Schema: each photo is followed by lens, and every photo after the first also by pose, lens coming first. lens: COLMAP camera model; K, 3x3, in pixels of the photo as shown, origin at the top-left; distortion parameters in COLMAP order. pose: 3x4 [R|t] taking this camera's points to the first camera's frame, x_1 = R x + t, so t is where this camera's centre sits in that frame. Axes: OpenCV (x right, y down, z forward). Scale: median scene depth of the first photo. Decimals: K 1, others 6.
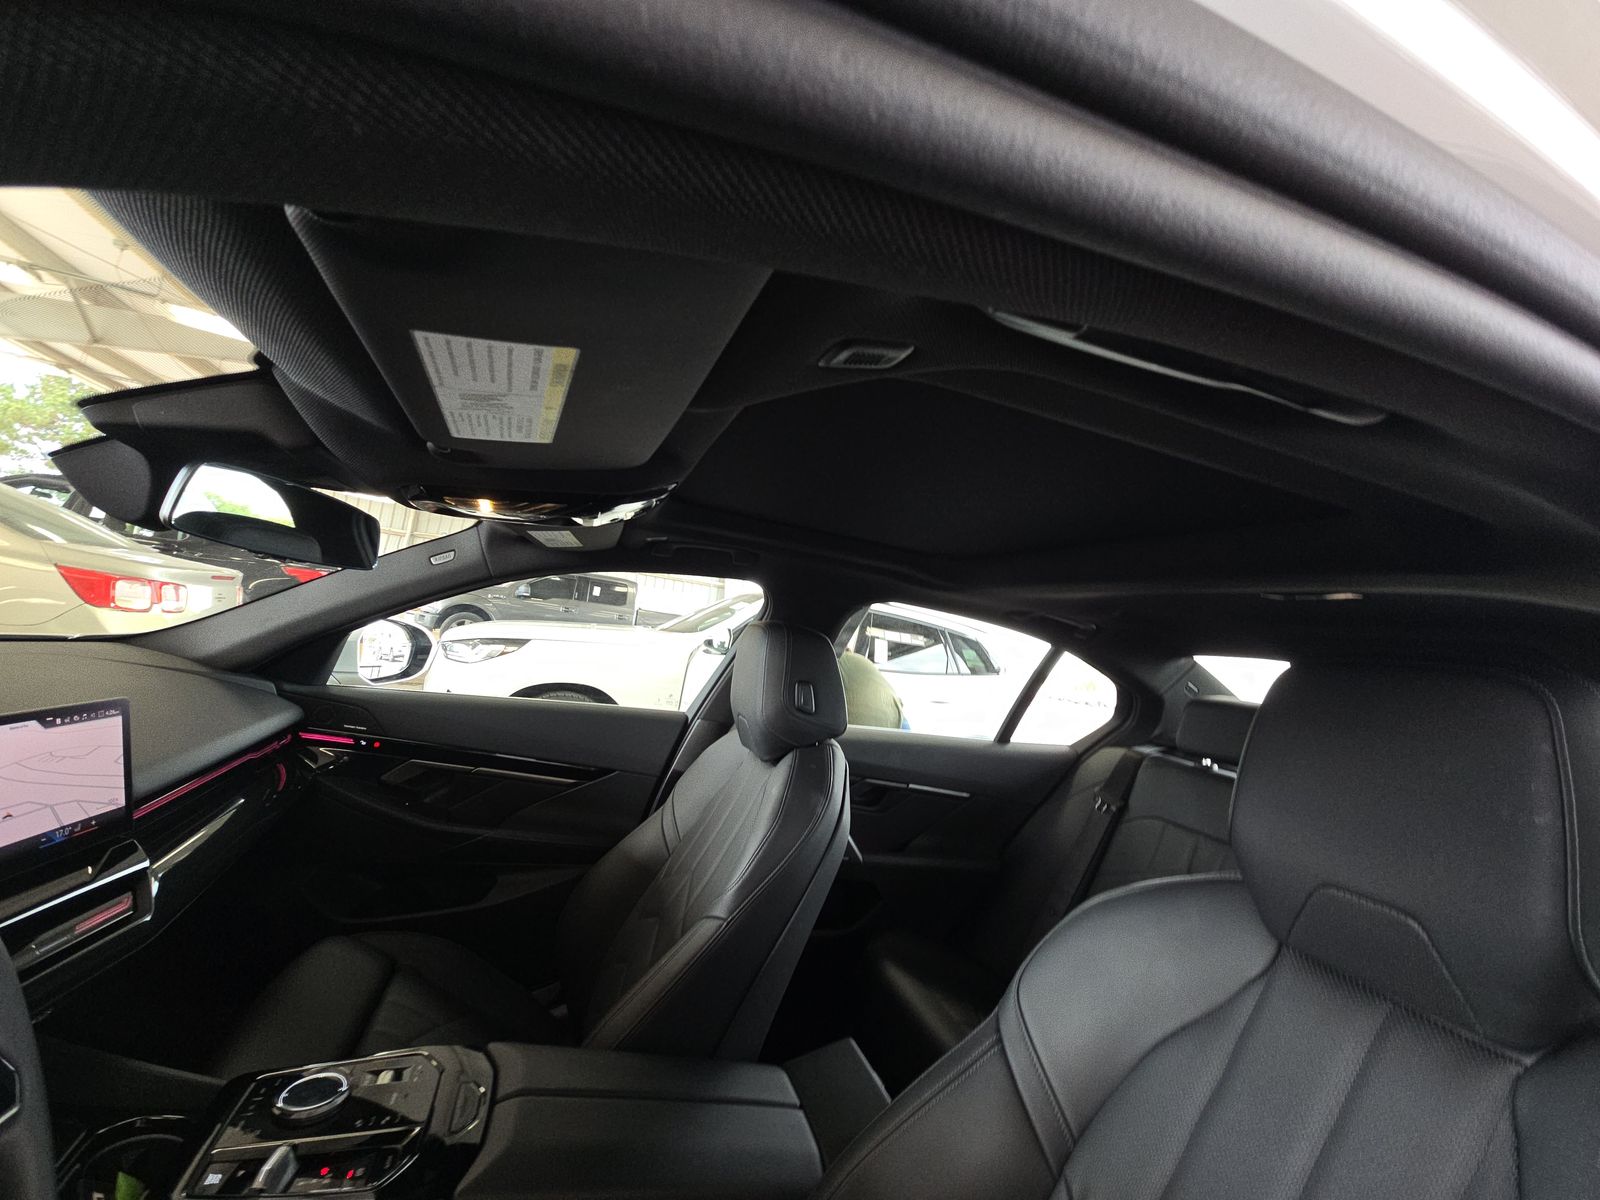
lens RADIAL K [[647.5, 0, 794.9], [0, 647.5, 581.8], [0, 0, 1]] dist [0.012791, -0.012418]
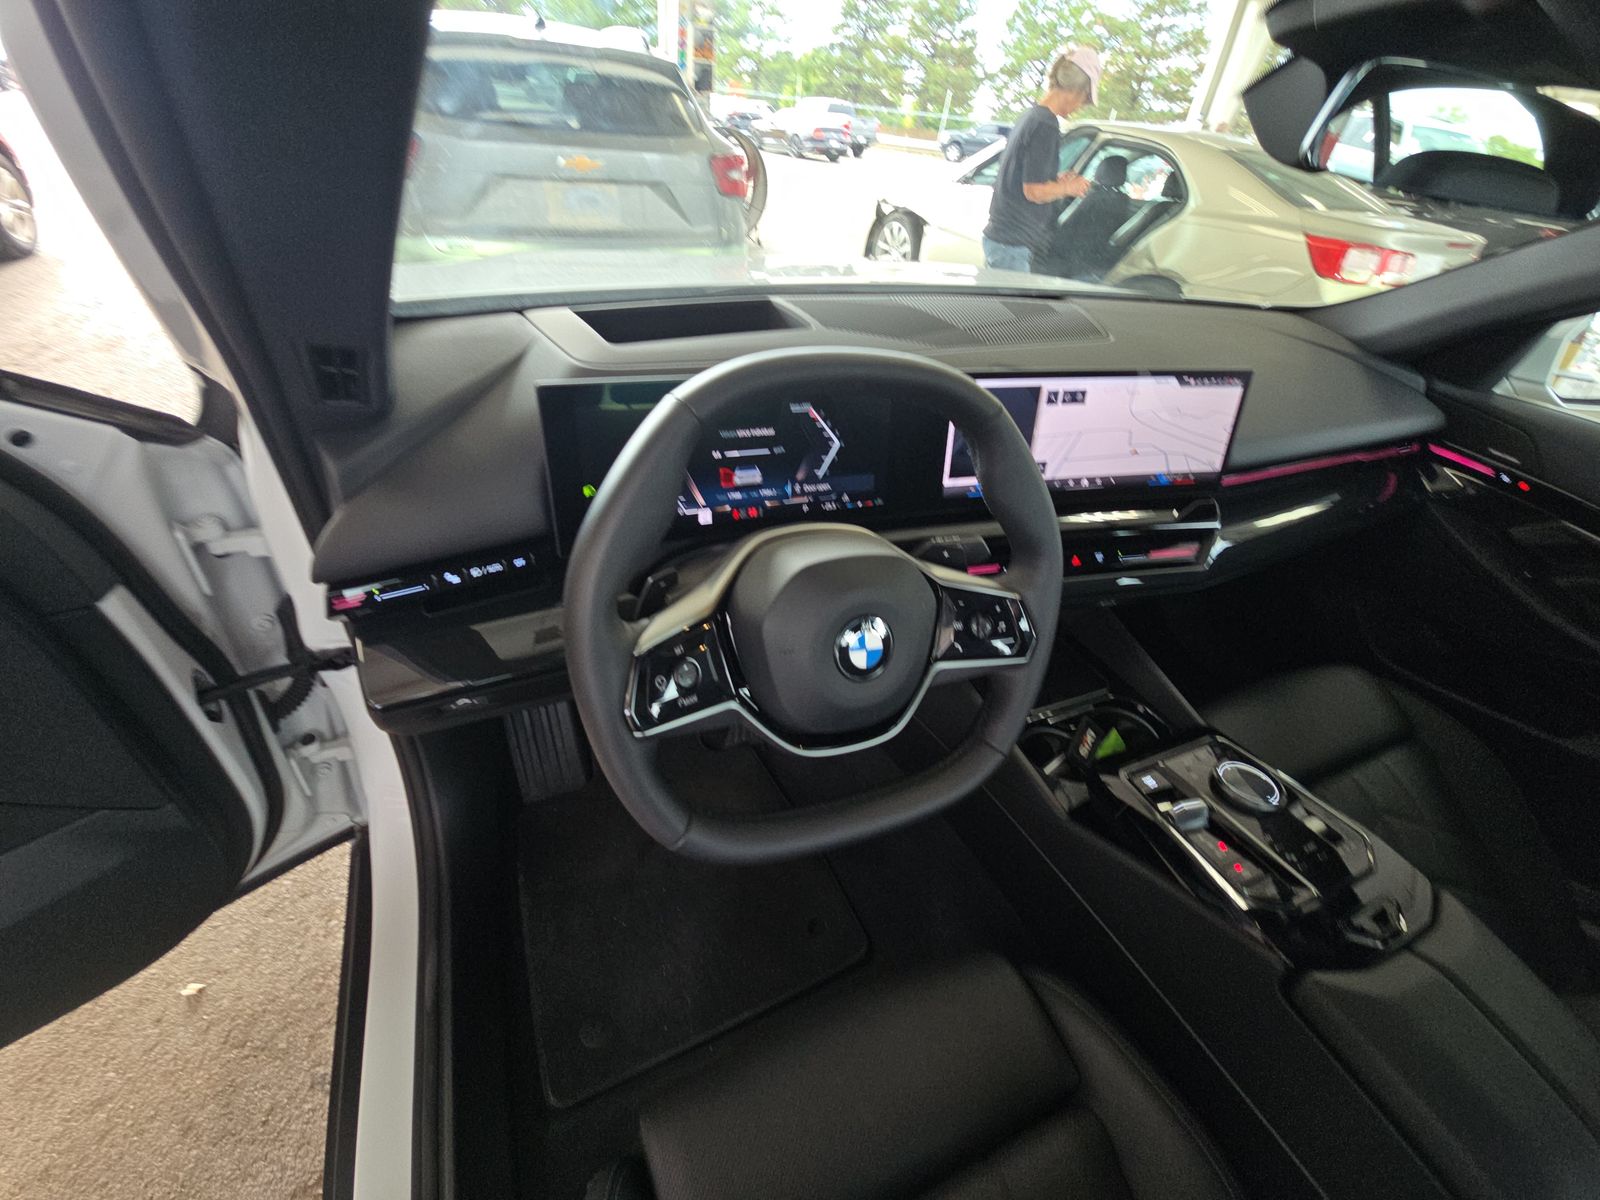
lens RADIAL K [[630.7, 0, 799.2], [0, 630.7, 596.5], [0, 0, 1]] dist [0.000781, -0.009653]
pose [[0.080033, 0.460780, -0.883899, -0.019121], [0.025324, 0.885517, 0.463916, 0.010359], [0.996470, -0.059513, 0.059201, 0.125012]]
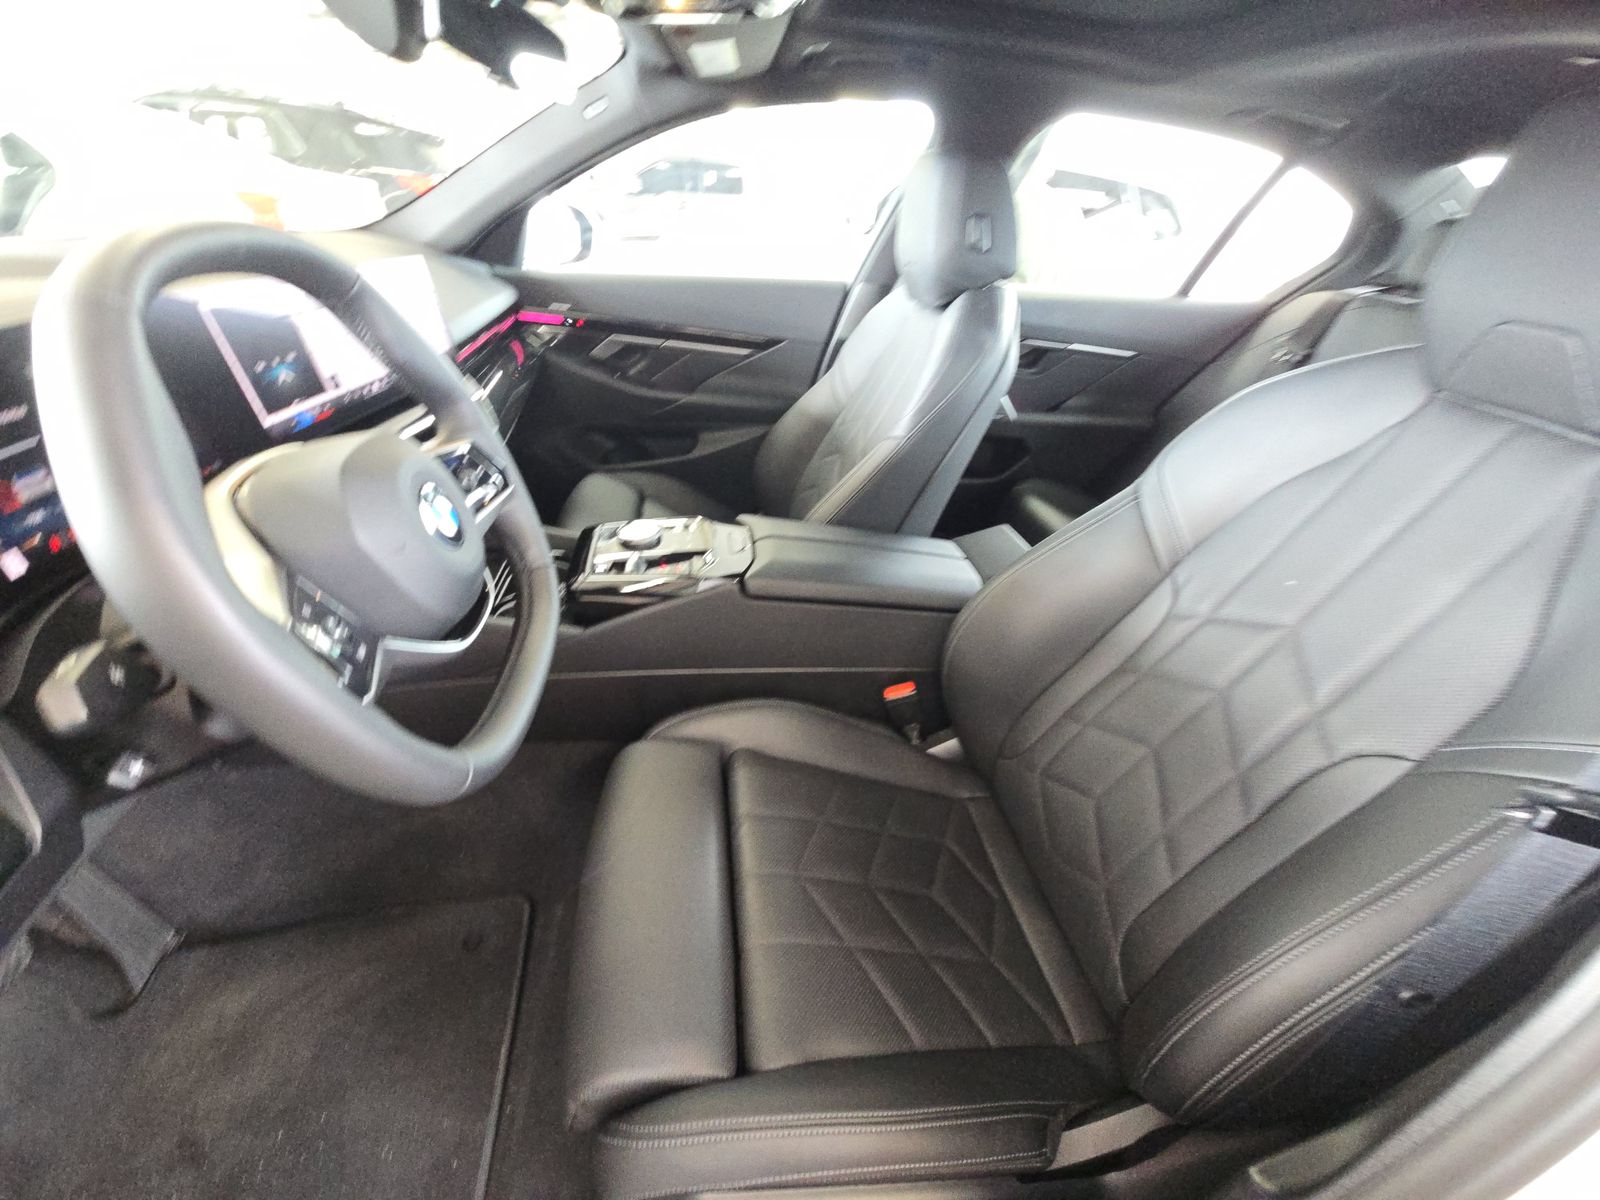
lens RADIAL K [[643.6, 0, 790.8], [0, 643.6, 593.5], [0, 0, 1]] dist [0.017339, -0.010758]
pose [[0.979708, 0.027186, -0.198579, -0.047448], [0.089155, 0.828237, 0.553241, 0.053232], [0.179511, -0.559719, 0.809006, -0.126882]]
